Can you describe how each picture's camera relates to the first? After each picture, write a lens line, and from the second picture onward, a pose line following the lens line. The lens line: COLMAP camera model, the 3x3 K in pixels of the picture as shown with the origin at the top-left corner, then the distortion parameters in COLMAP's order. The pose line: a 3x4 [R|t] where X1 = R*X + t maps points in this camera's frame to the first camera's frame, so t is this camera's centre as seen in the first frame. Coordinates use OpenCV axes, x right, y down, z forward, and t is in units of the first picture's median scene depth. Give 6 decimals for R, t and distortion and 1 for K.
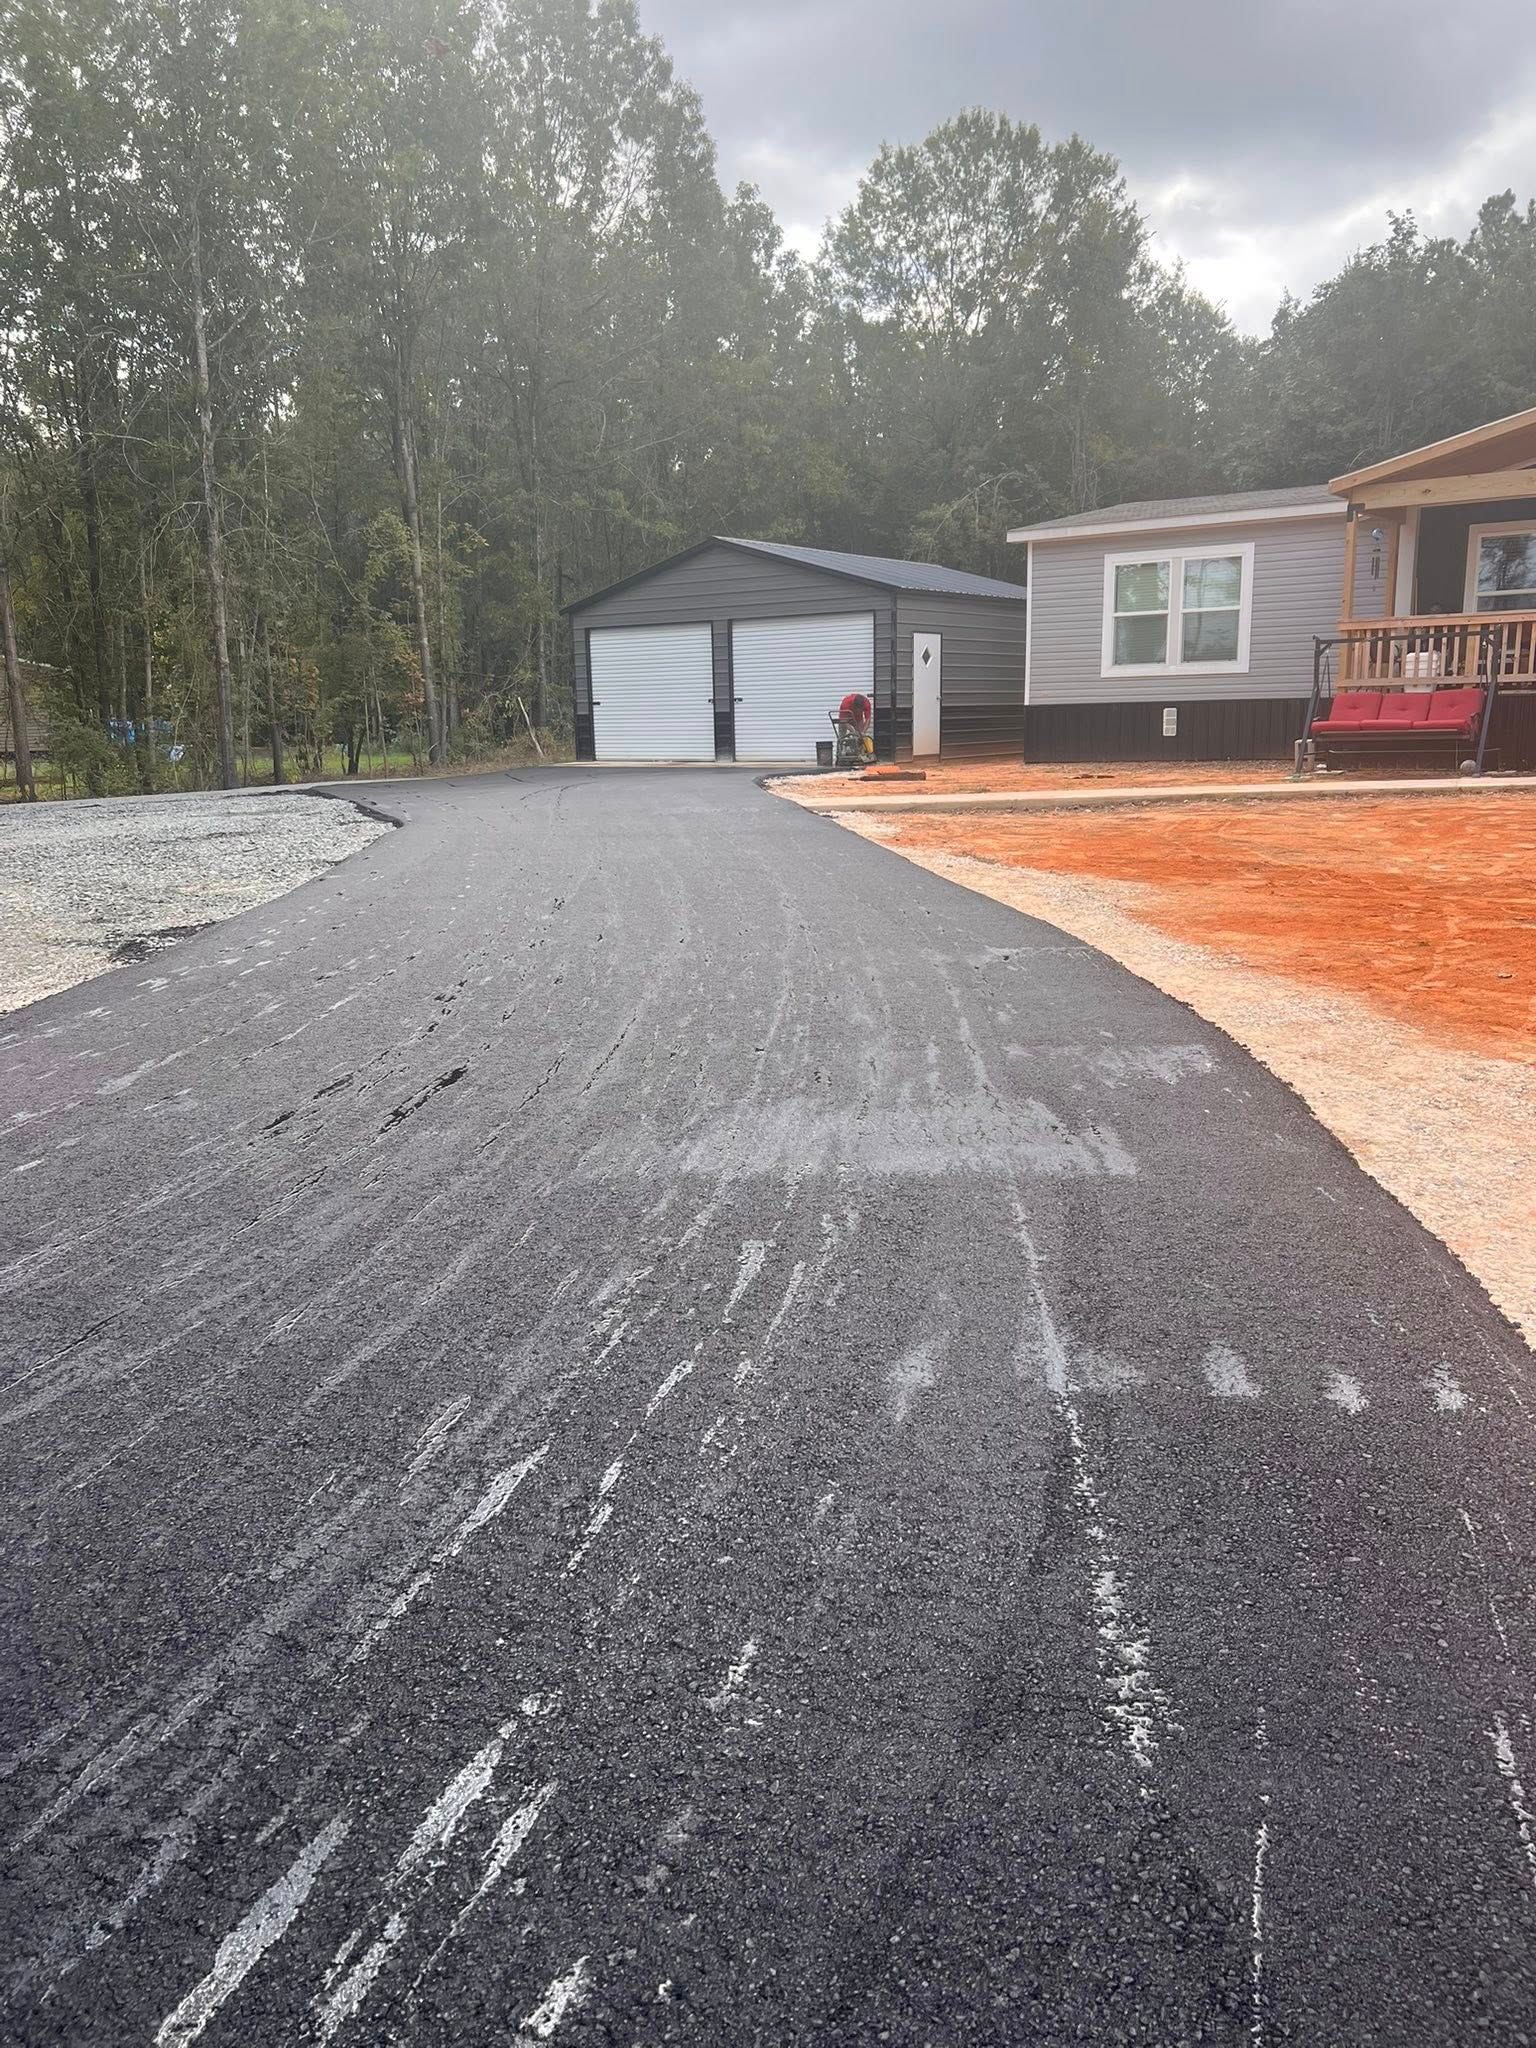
lens RADIAL K [[1495.8, 0, 768.0], [0, 1495.8, 1024.0], [0, 0, 1]] dist [-0.002431, -0.003433]
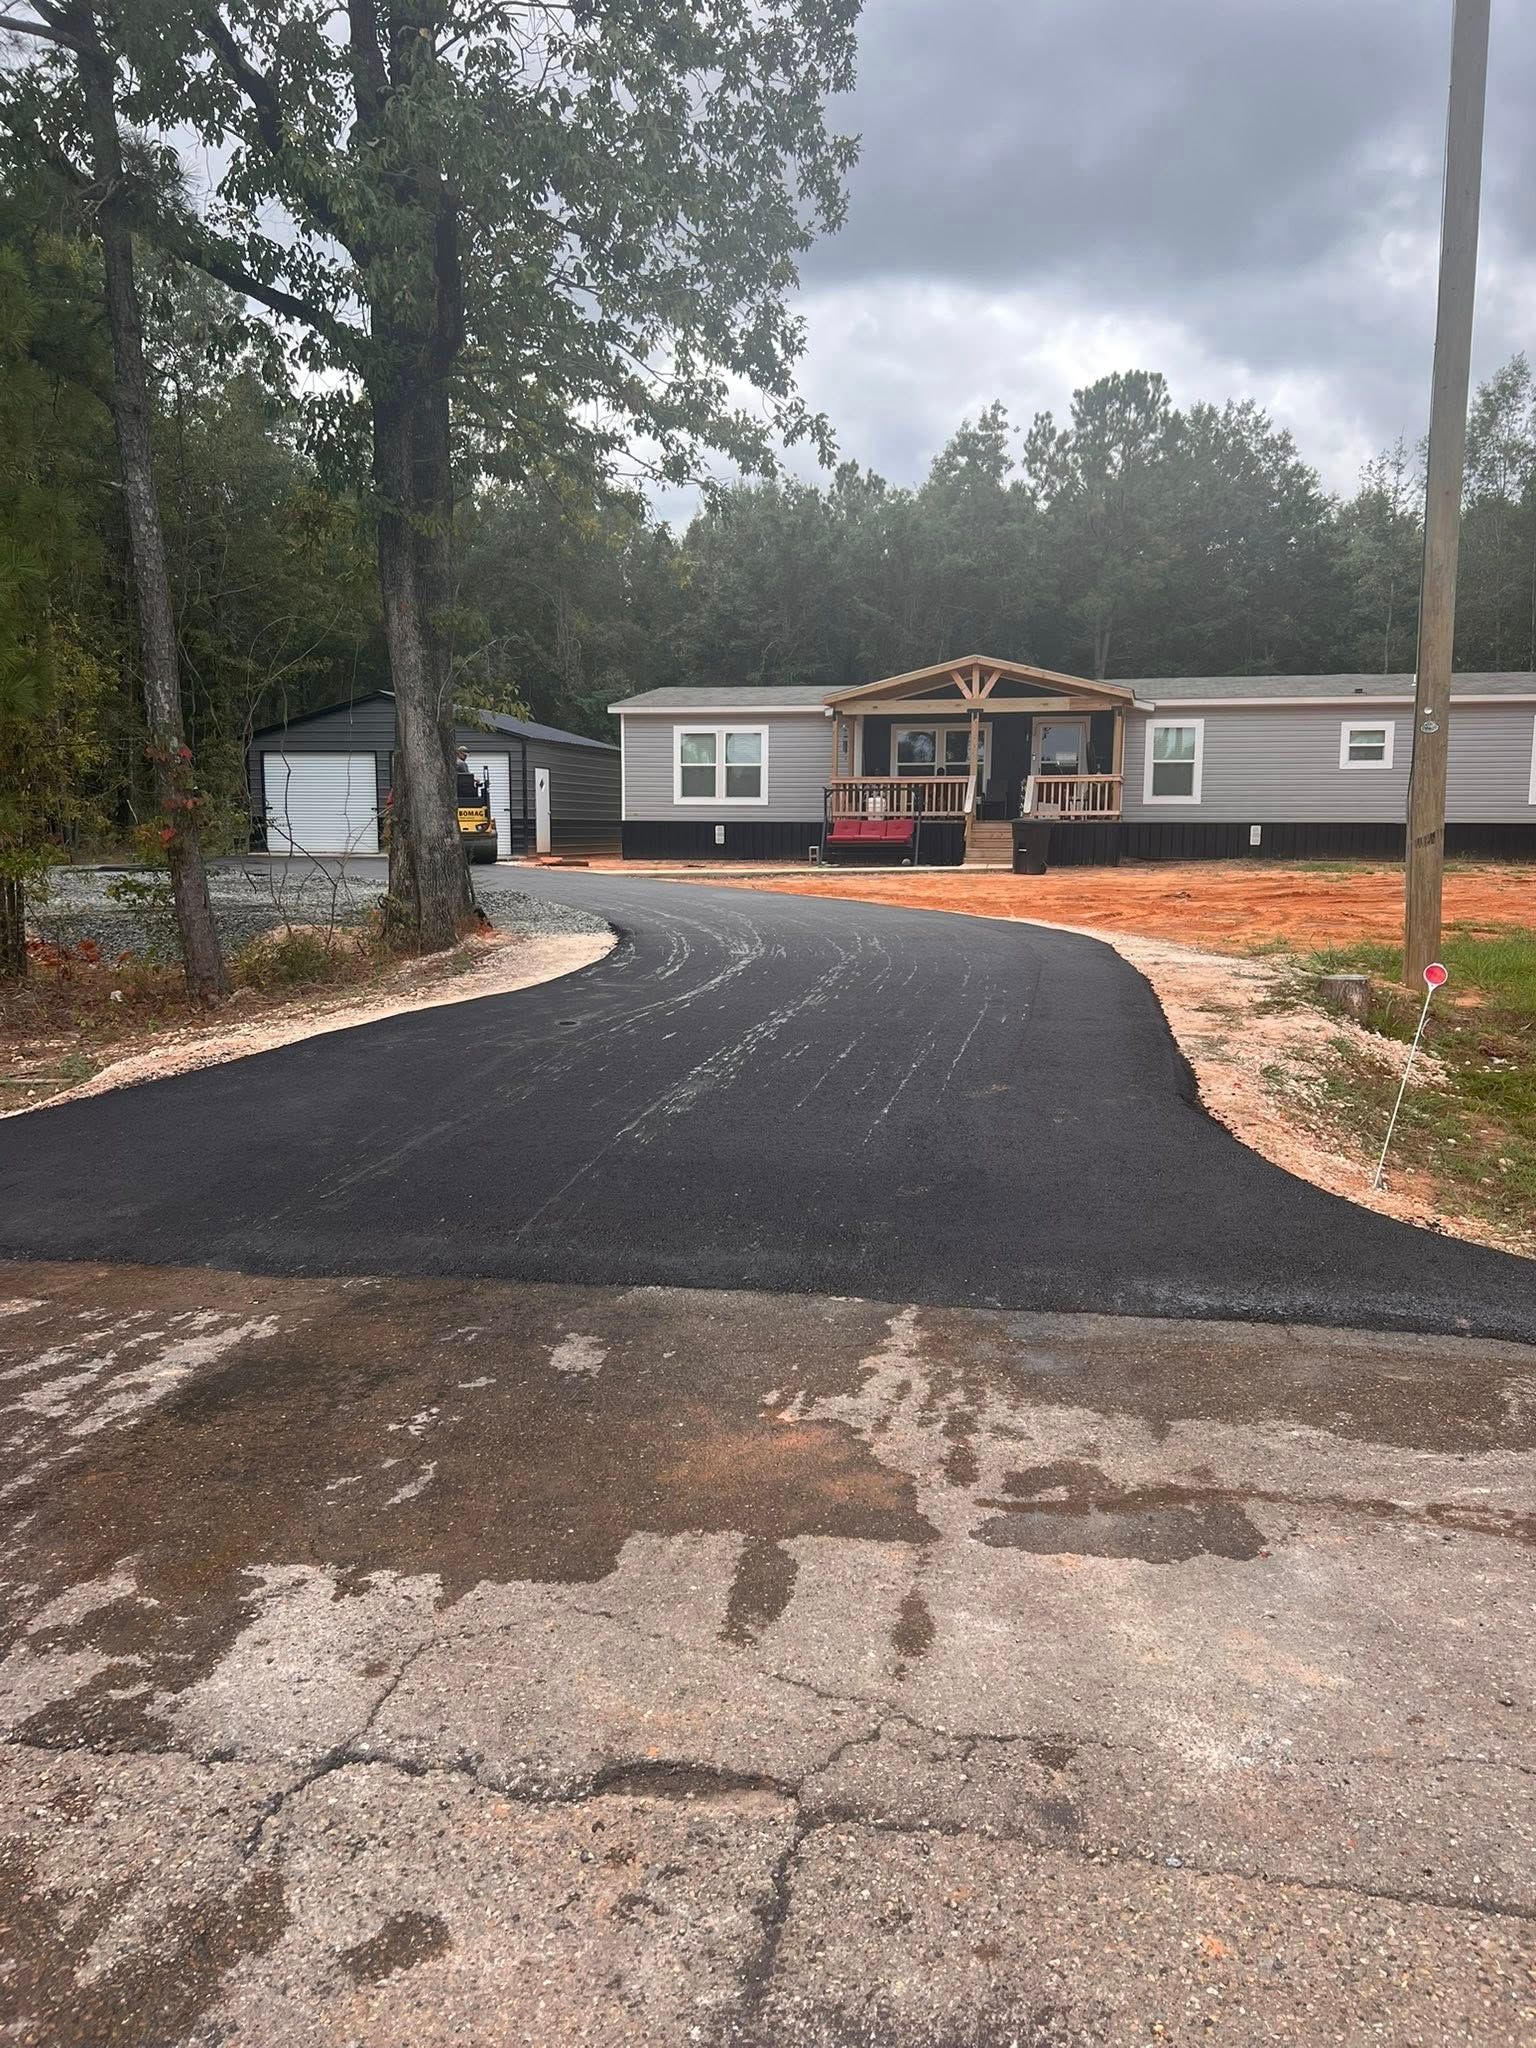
lens RADIAL K [[1495.8, 0, 768.0], [0, 1495.8, 1024.0], [0, 0, 1]] dist [-0.002431, -0.003433]
pose [[0.917543, -0.021720, 0.397042, -0.306300], [0.051851, 0.996517, -0.065312, 0.098023], [-0.394241, 0.080513, 0.915473, -0.424952]]
